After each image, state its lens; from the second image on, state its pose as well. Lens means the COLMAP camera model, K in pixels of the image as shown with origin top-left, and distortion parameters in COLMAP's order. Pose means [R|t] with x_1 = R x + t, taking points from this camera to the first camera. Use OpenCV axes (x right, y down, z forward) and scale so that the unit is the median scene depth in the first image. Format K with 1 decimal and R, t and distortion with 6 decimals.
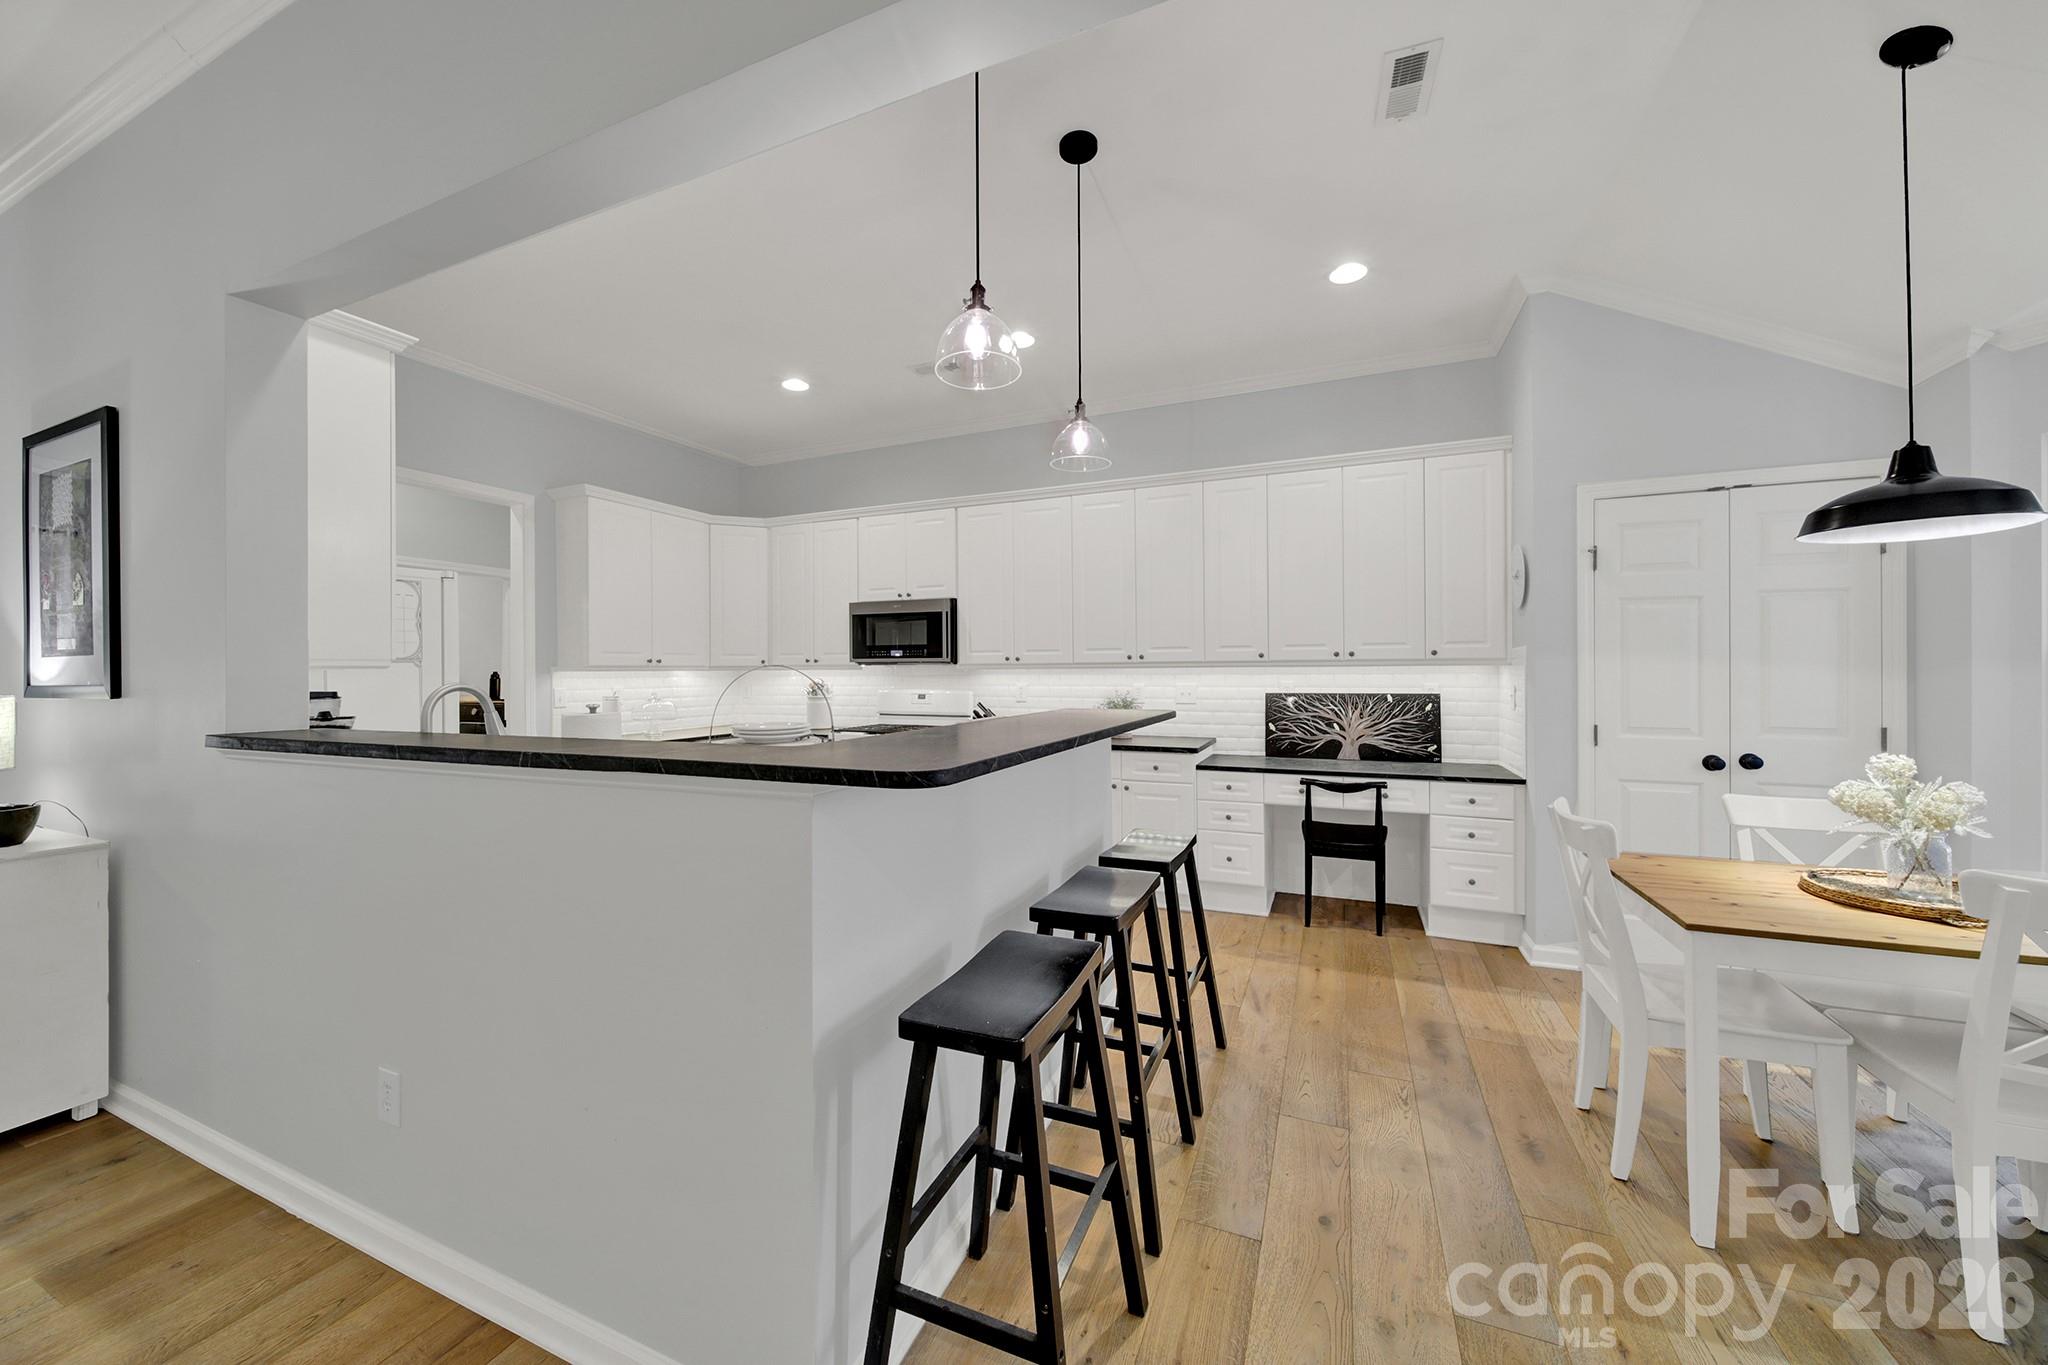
lens RADIAL K [[739.2, 0, 1029.2], [0, 739.2, 664.3], [0, 0, 1]] dist [-0.000641, -0.000904]
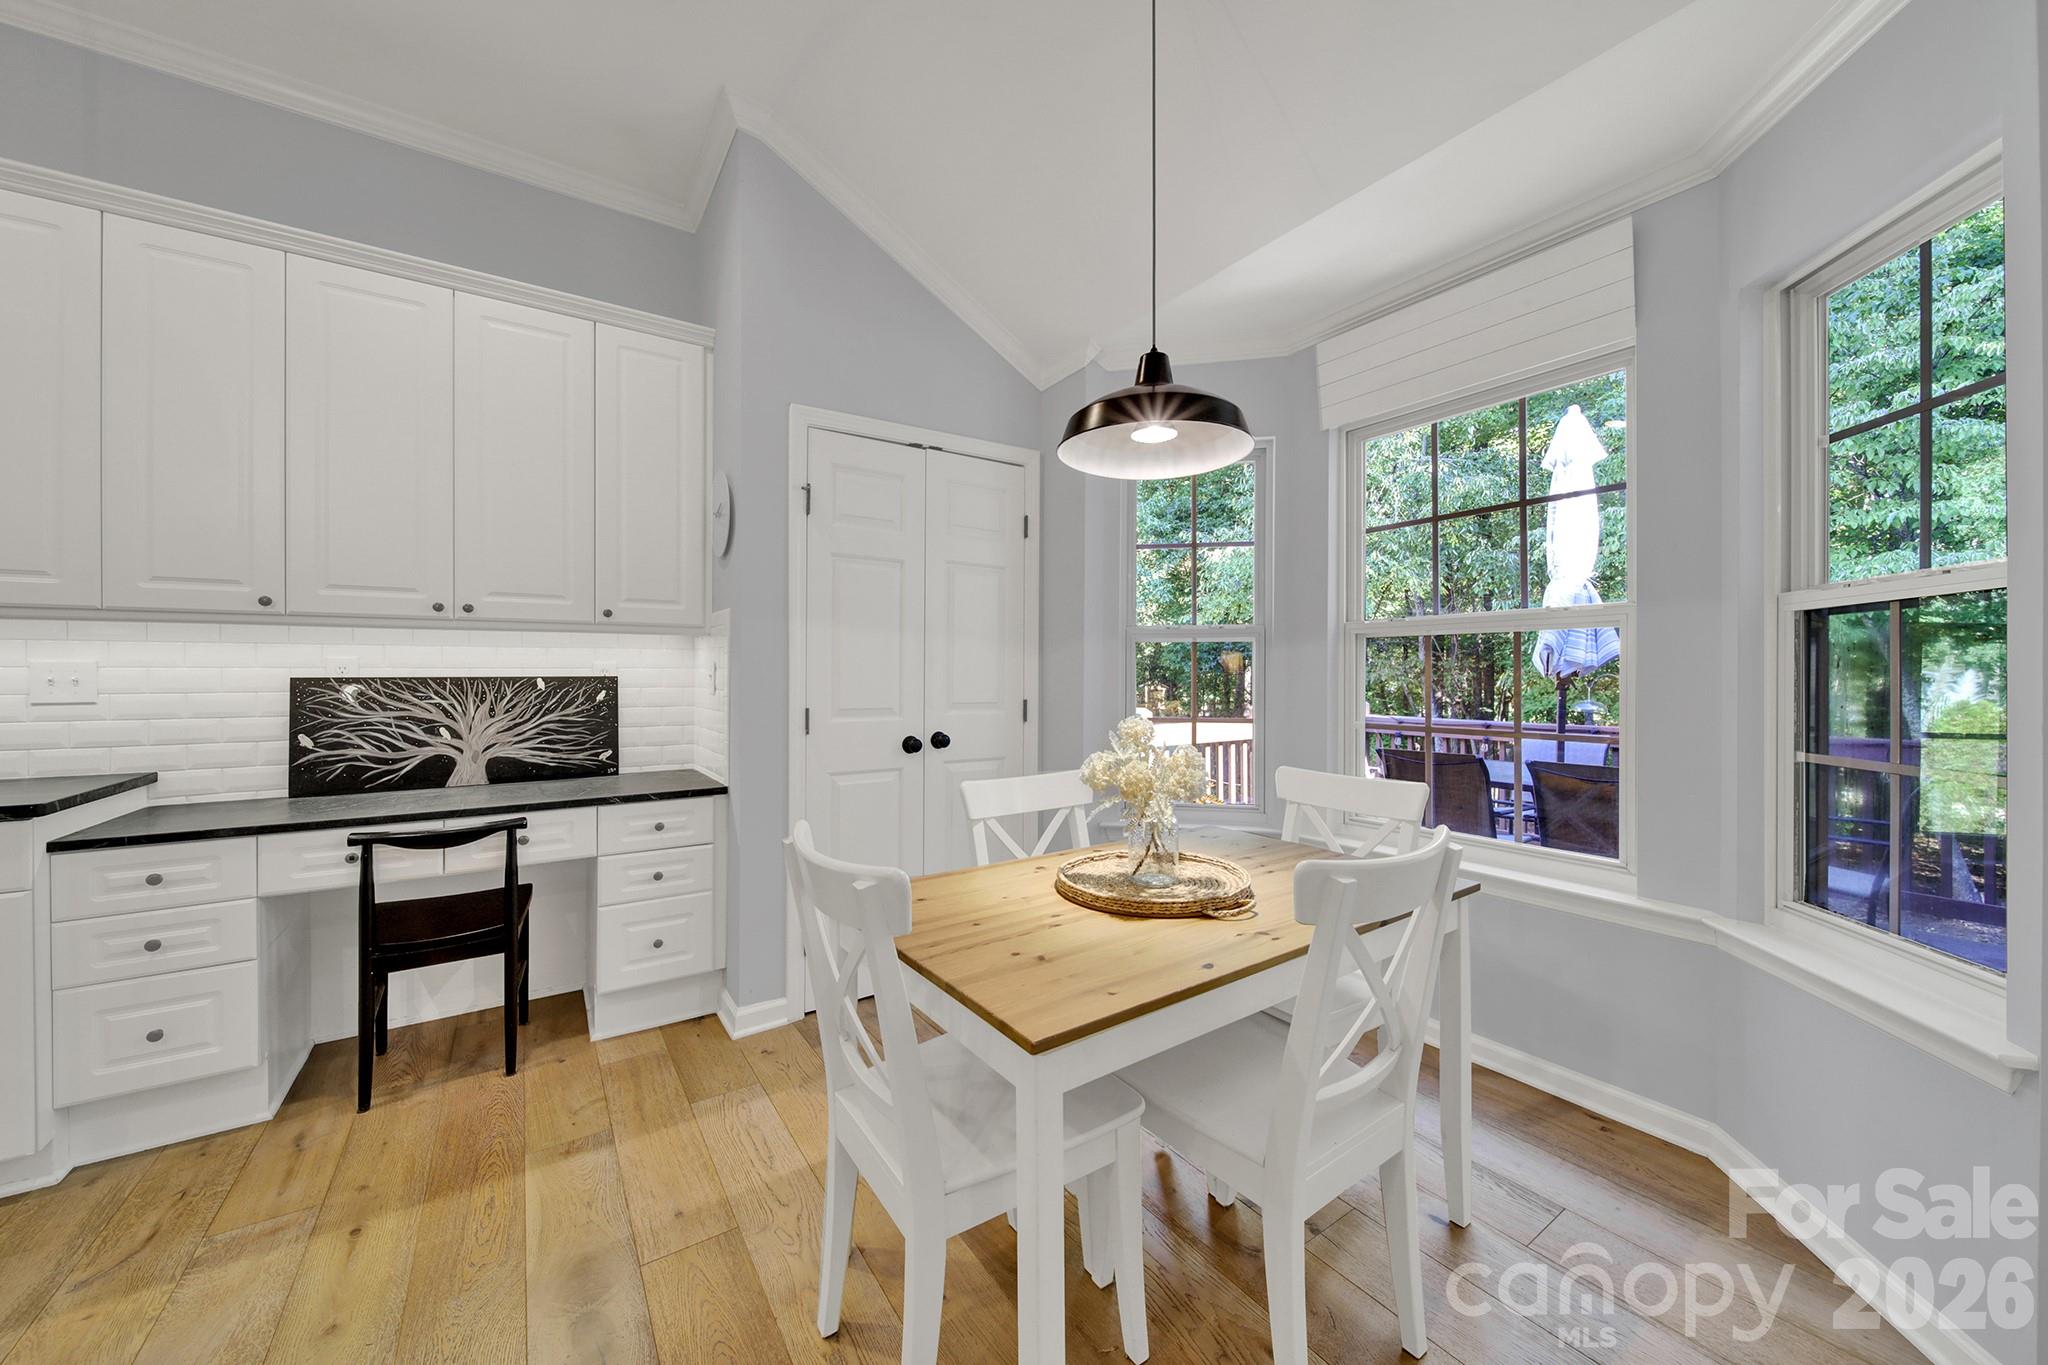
lens RADIAL K [[739.2, 0, 1010.4], [0, 739.2, 672.8], [0, 0, 1]] dist [-0.000641, -0.000904]
pose [[0.557520, 0.005622, 0.830145, 0.199059], [-0.007564, 0.999970, -0.001692, 0.037906], [-0.830129, -0.005336, 0.557546, 0.327857]]
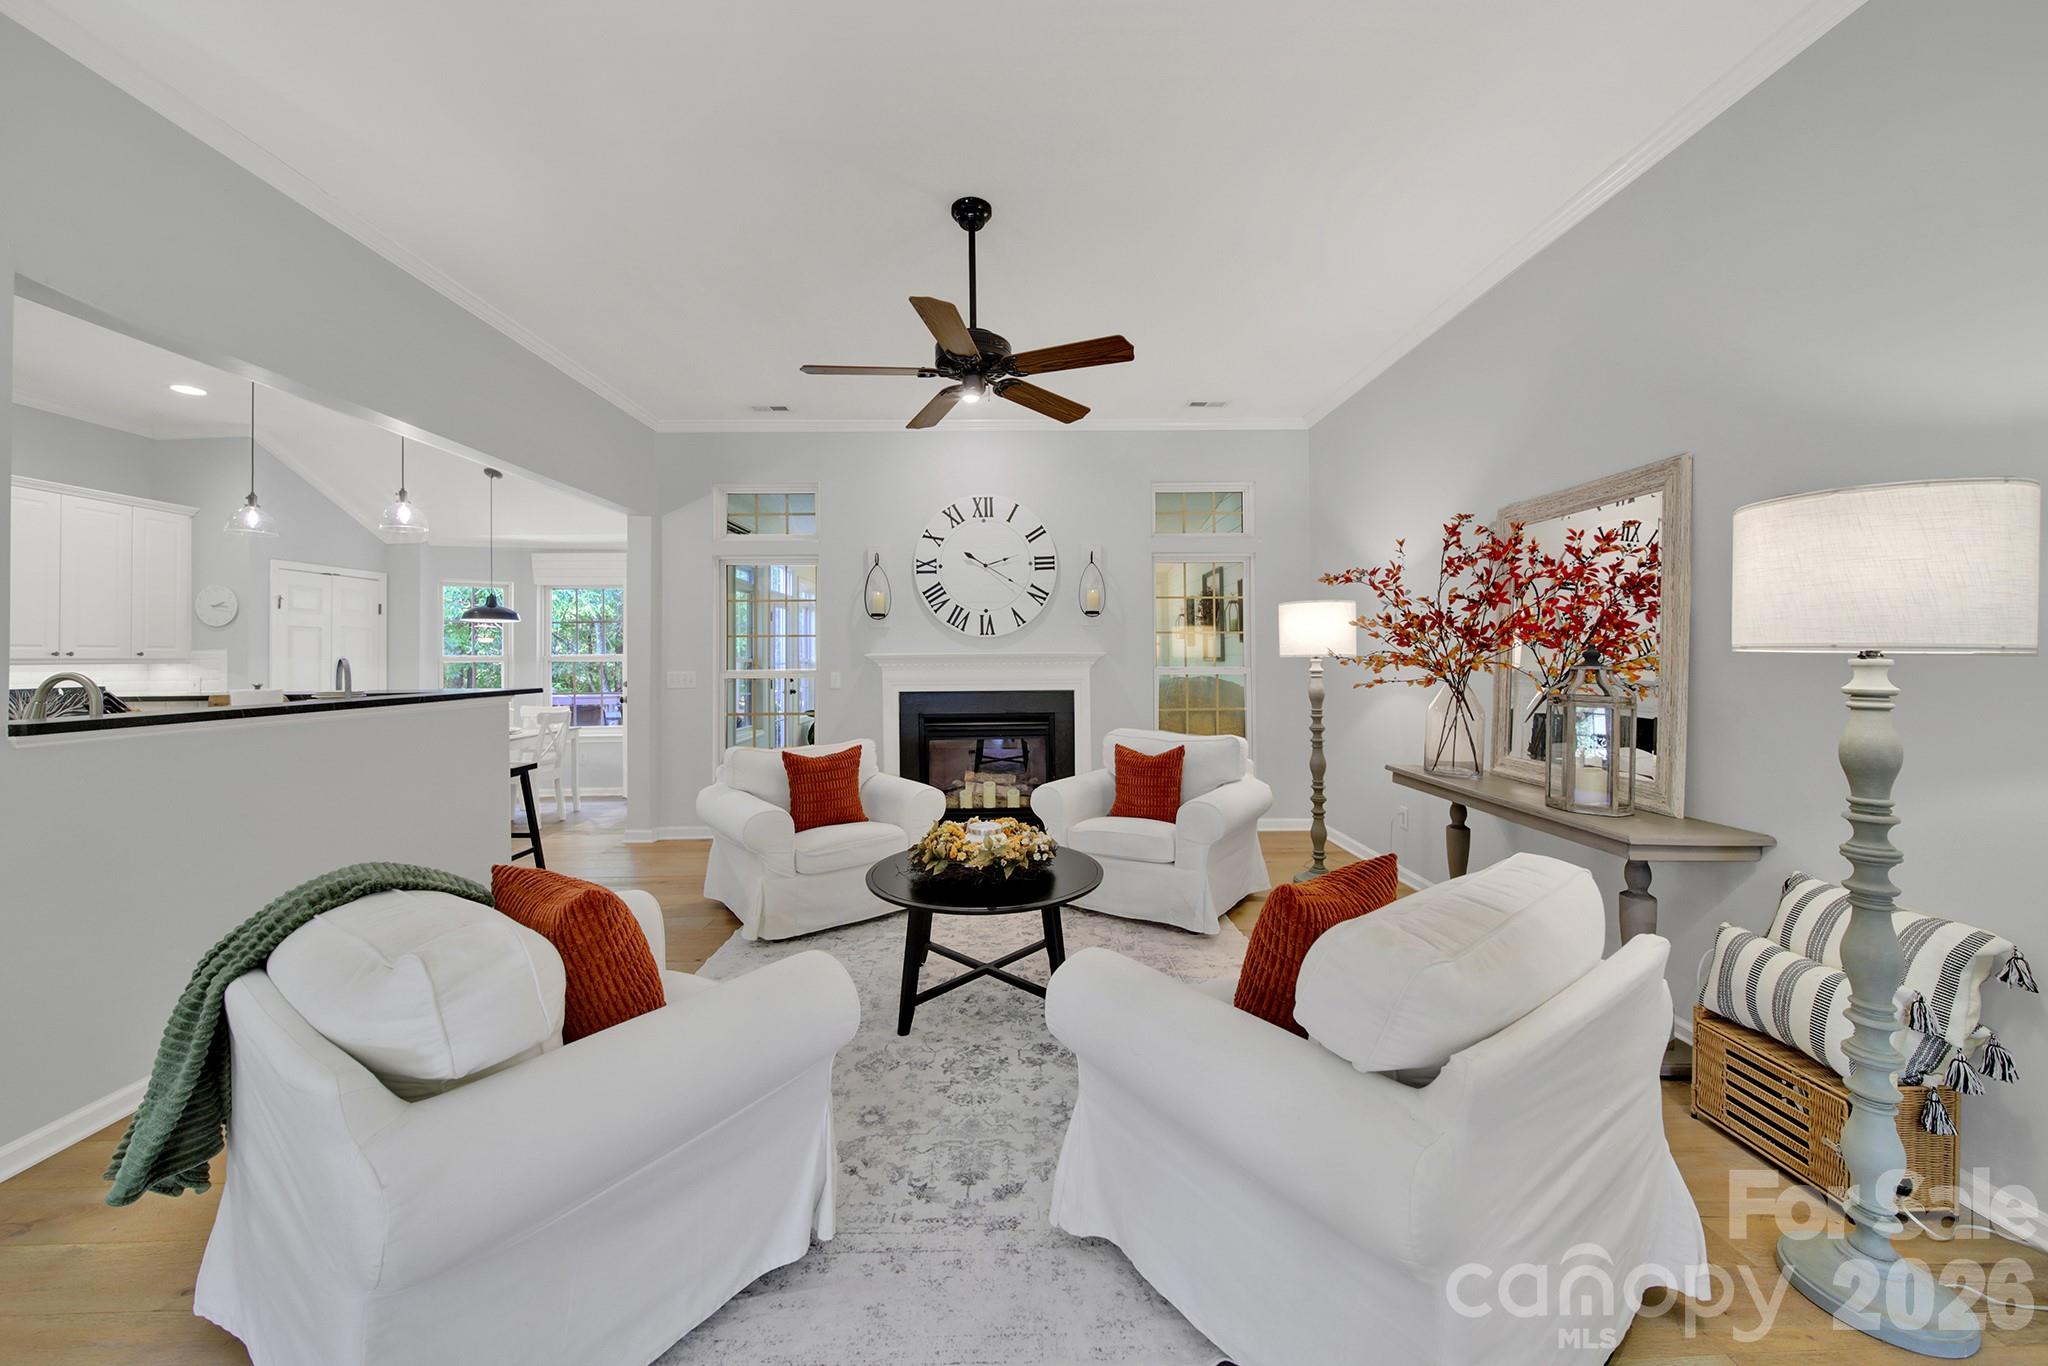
lens RADIAL K [[739.2, 0, 1026.8], [0, 739.2, 652.7], [0, 0, 1]] dist [-0.000641, -0.000904]
pose [[-0.414360, 0.013563, 0.910012, -1.369336], [0.003349, 0.999905, -0.013378, 0.004957], [-0.910107, -0.002496, -0.414366, 0.096356]]
